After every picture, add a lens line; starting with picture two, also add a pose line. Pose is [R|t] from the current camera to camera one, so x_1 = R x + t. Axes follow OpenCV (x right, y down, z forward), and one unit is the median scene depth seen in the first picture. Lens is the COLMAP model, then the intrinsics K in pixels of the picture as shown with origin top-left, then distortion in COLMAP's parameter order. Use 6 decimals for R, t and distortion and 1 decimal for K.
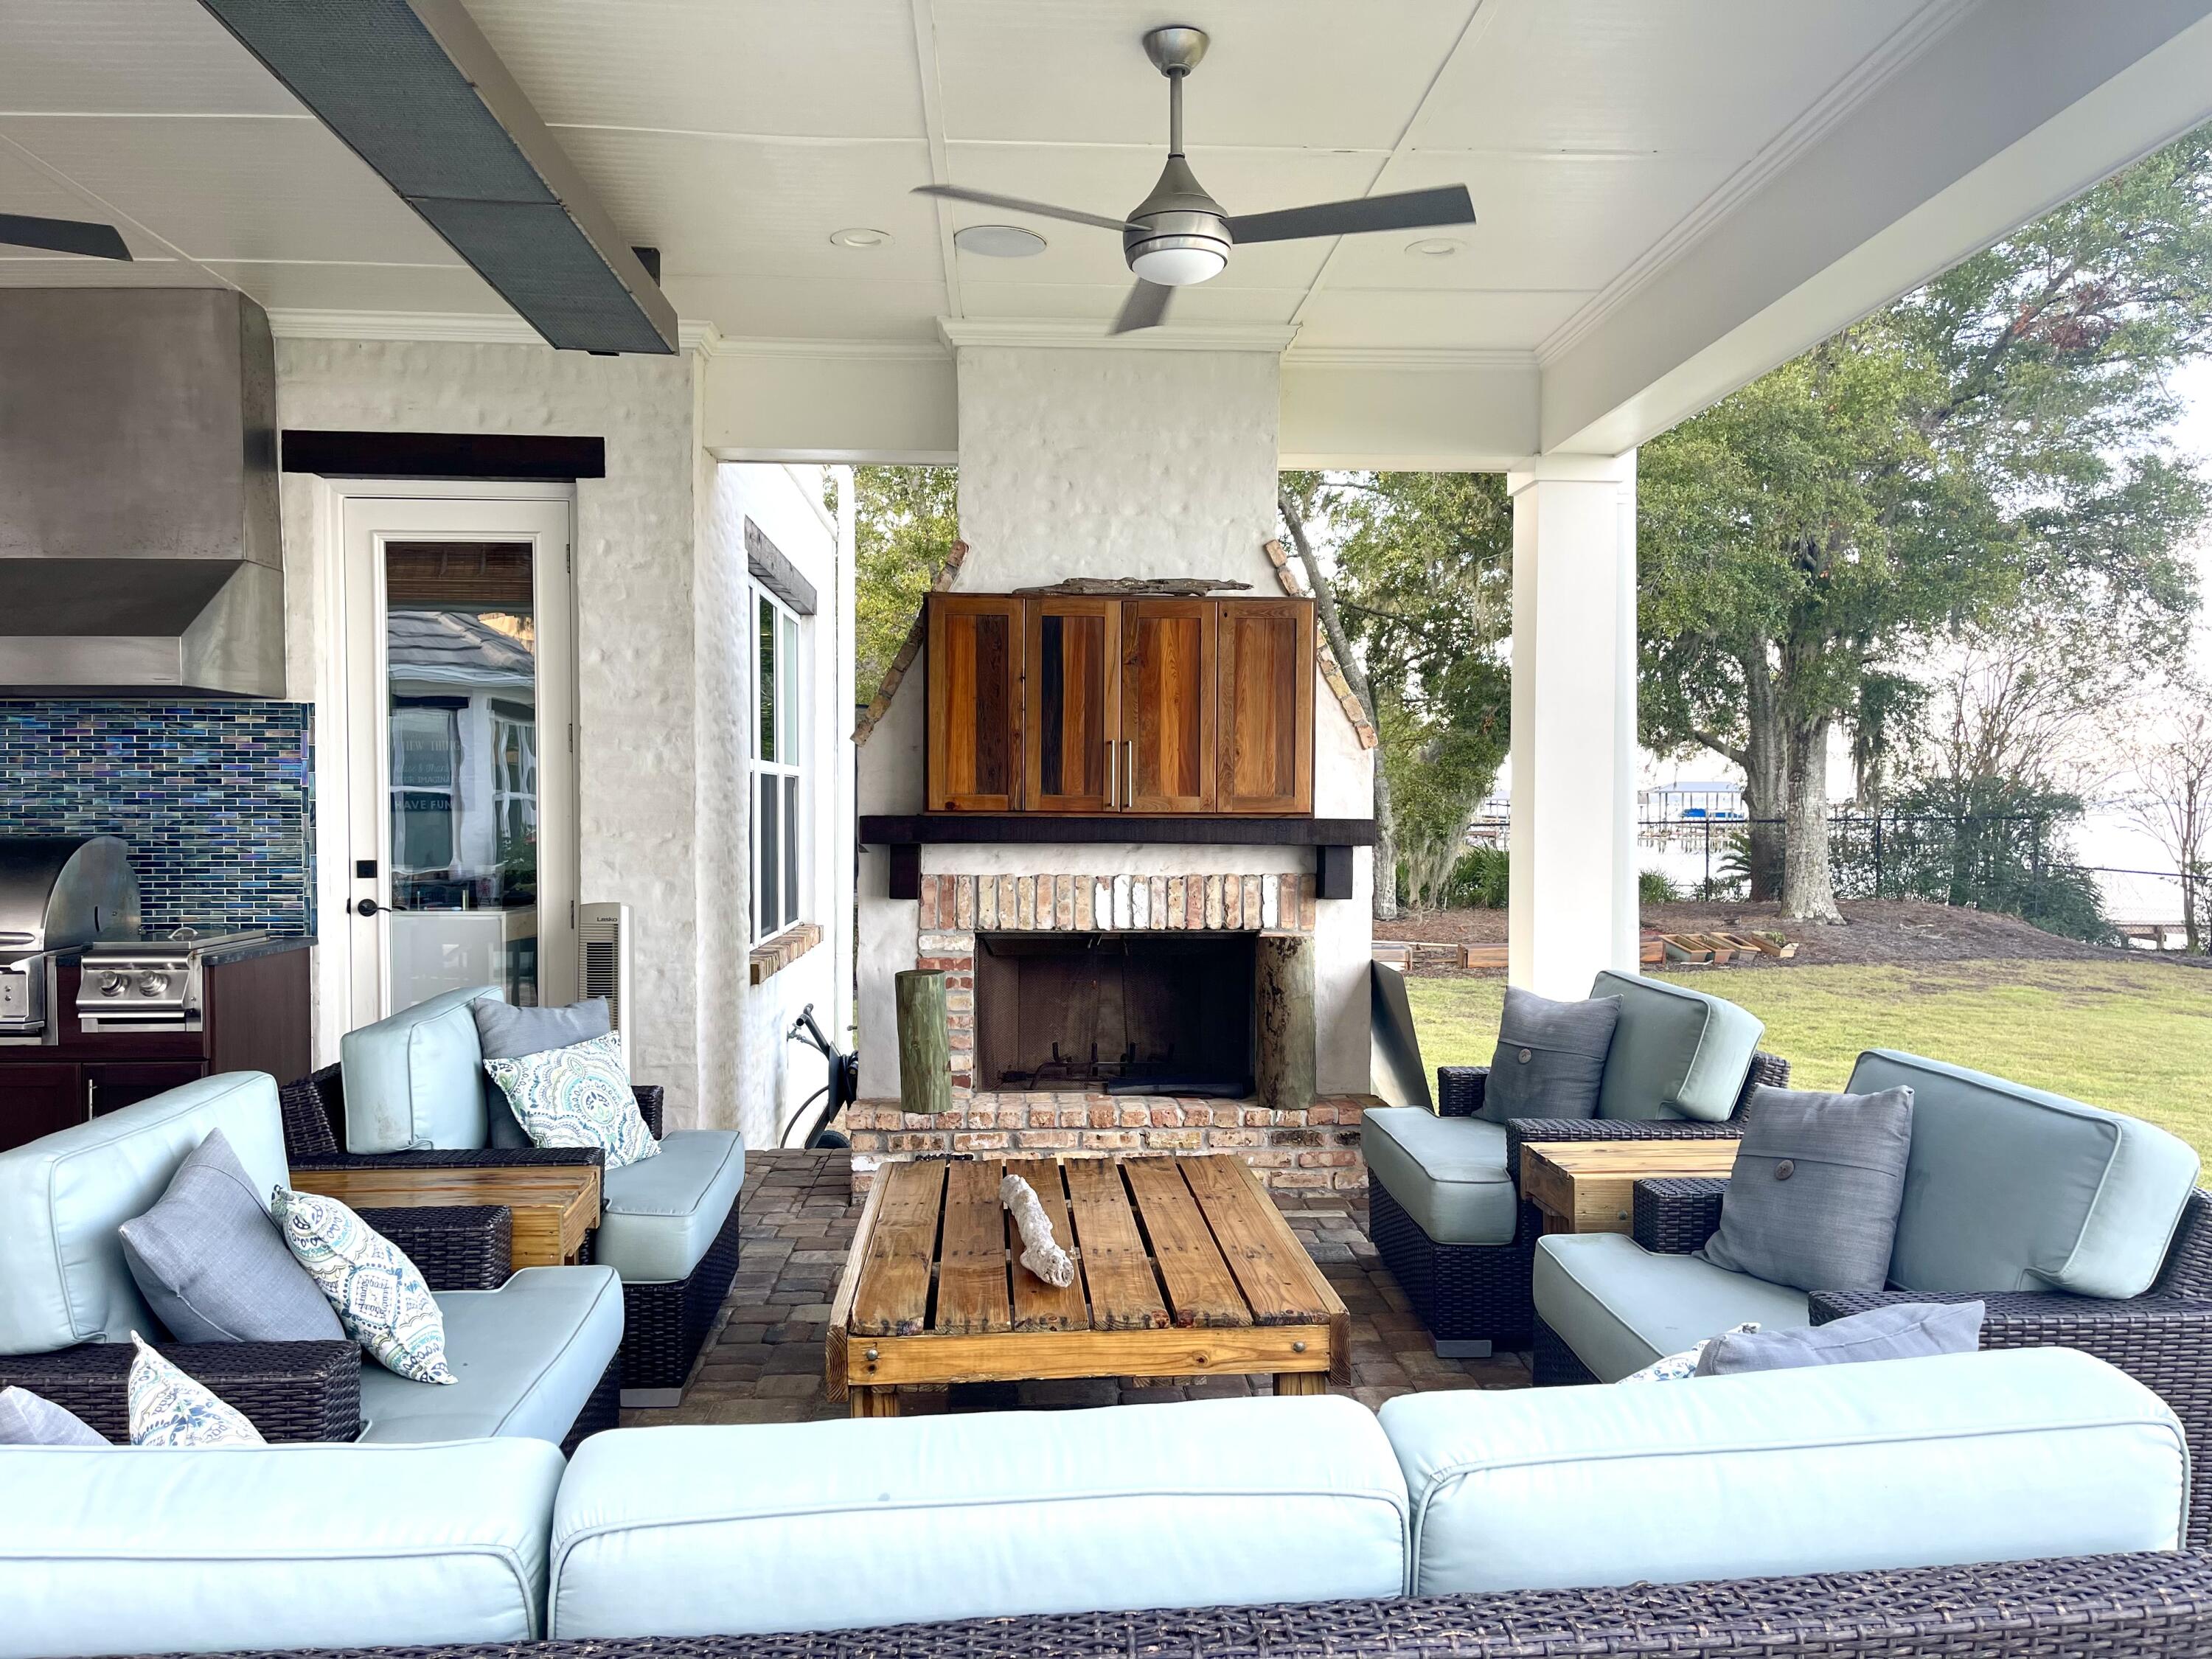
lens RADIAL K [[1601.9, 0, 1265.9], [0, 1601.9, 836.2], [0, 0, 1]] dist [0.107285, -0.246351]
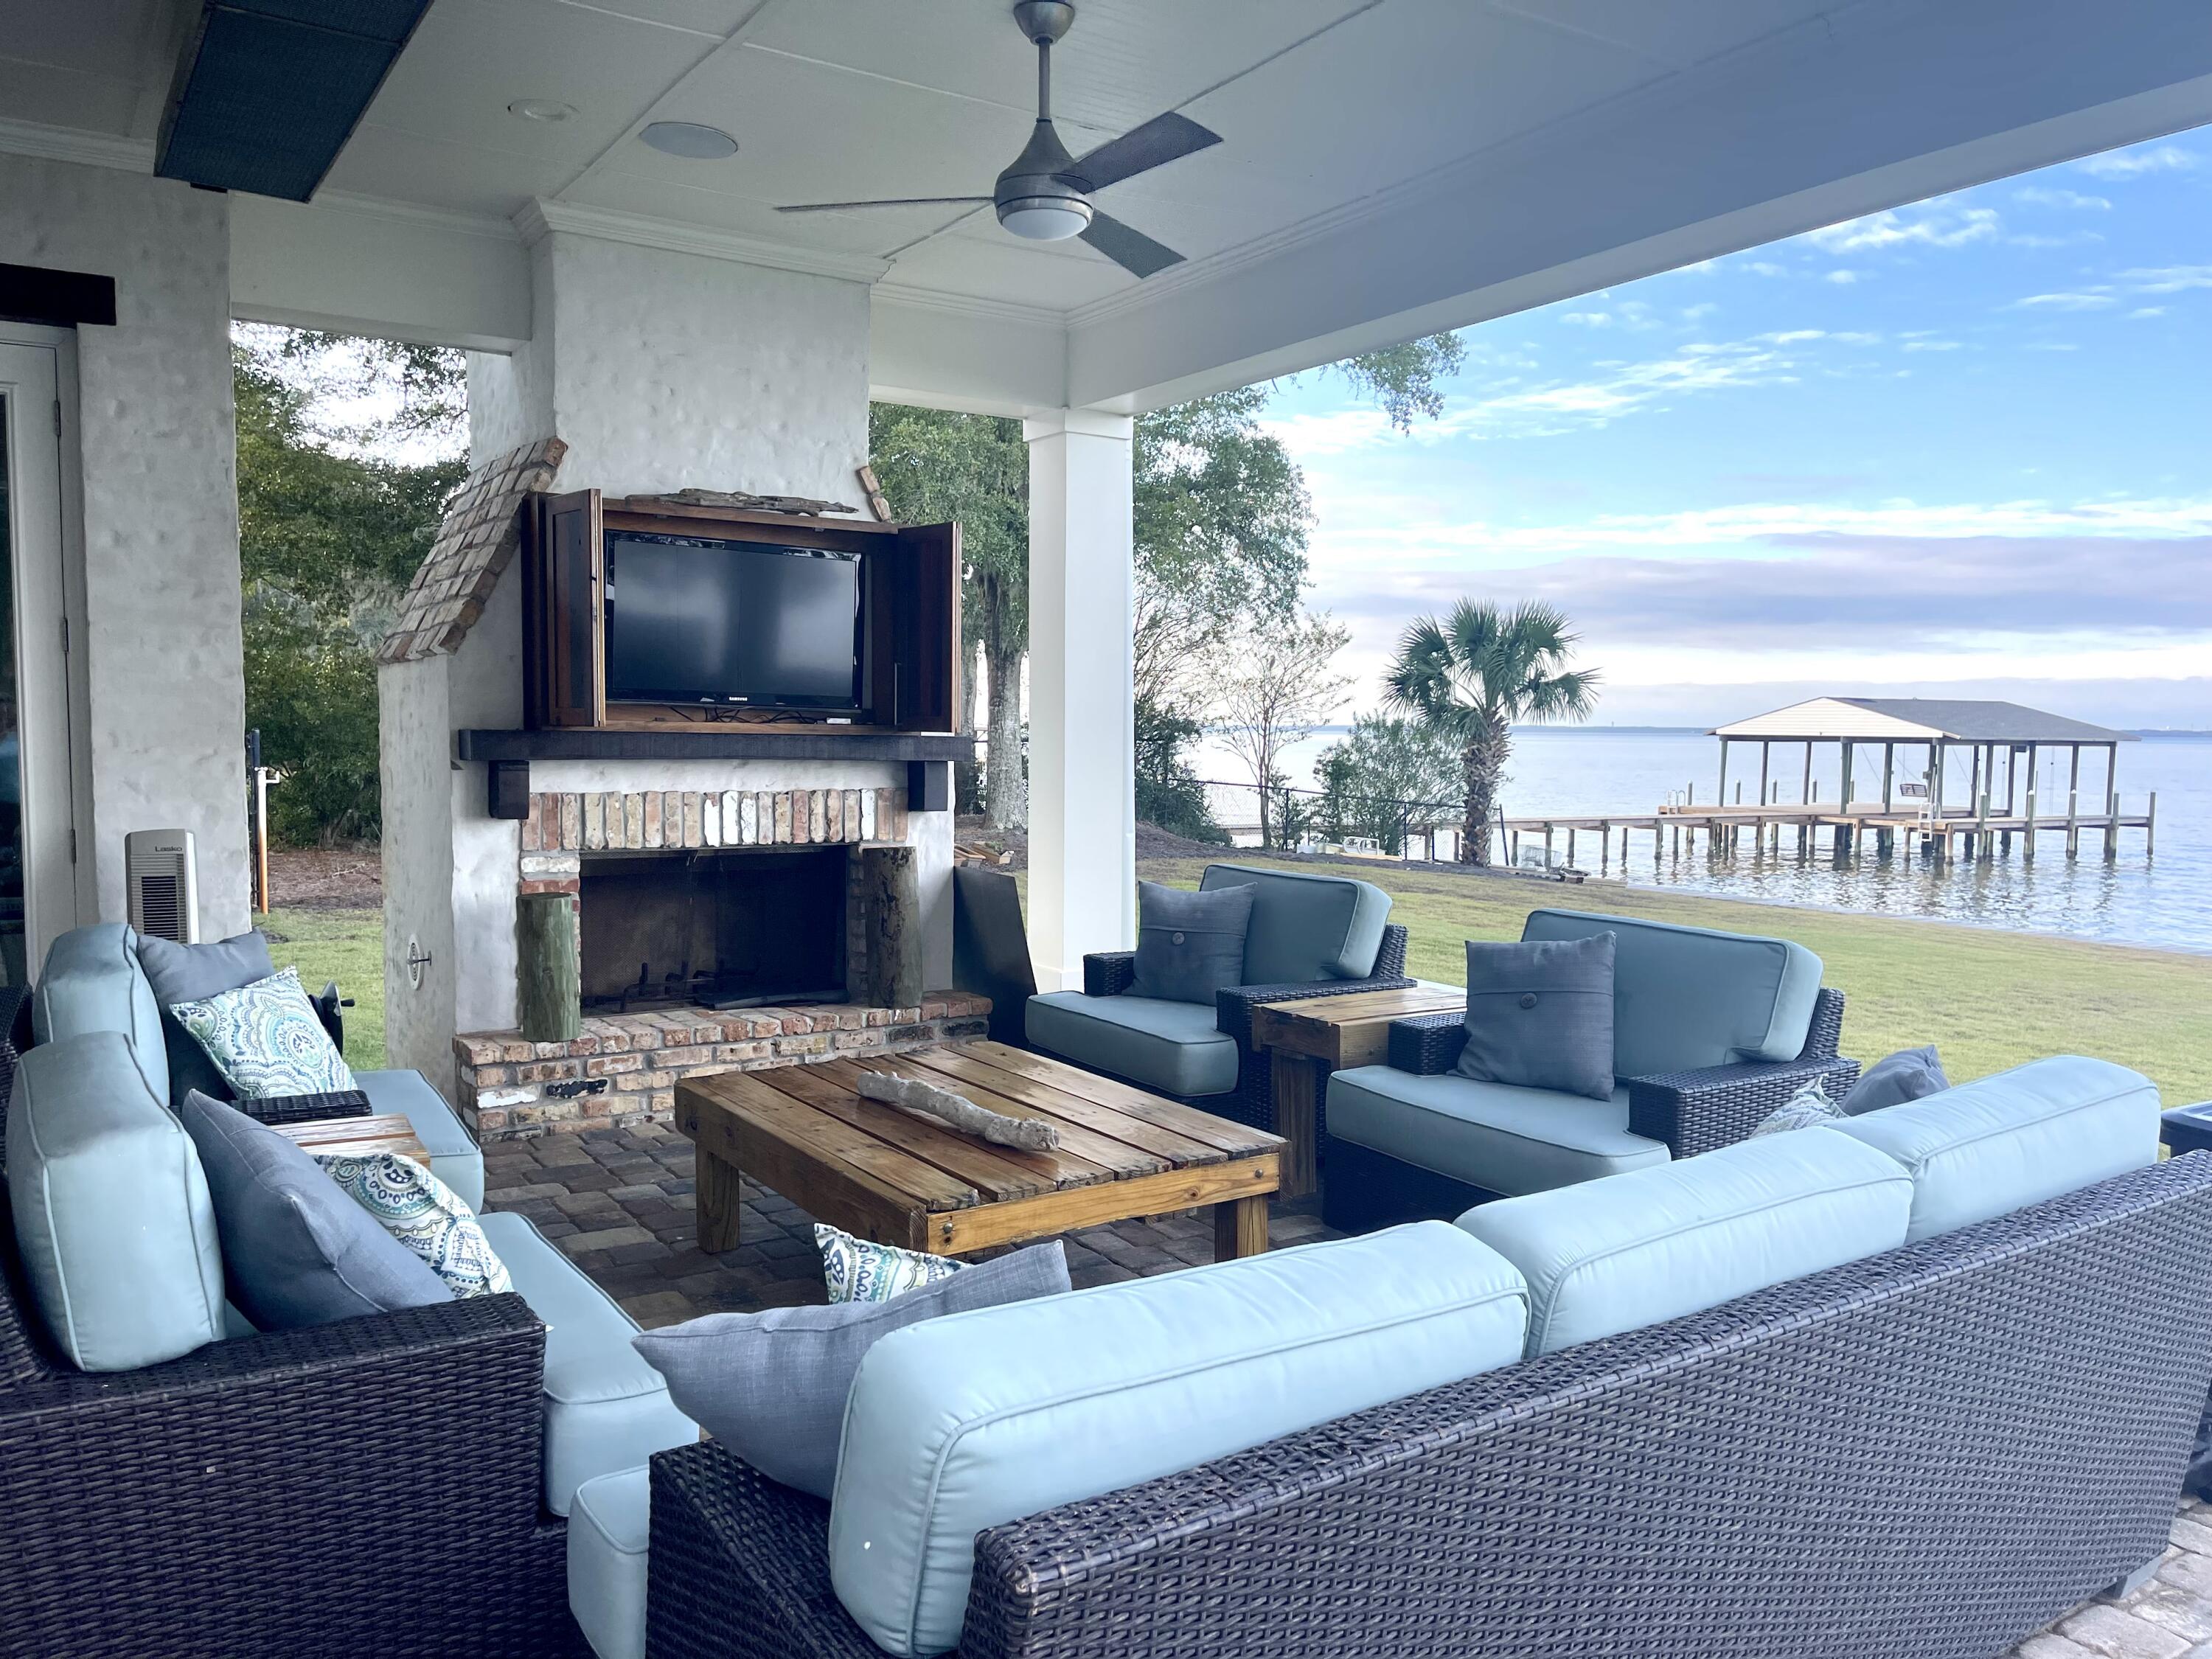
lens RADIAL K [[1582.2, 0, 1106.0], [0, 1582.2, 829.5], [0, 0, 1]] dist [0.075856, -0.116230]
pose [[0.876119, -0.024877, 0.481453, -0.363295], [0.003136, 0.998941, 0.045908, 0.003409], [-0.482085, -0.038711, 0.875269, 0.017228]]
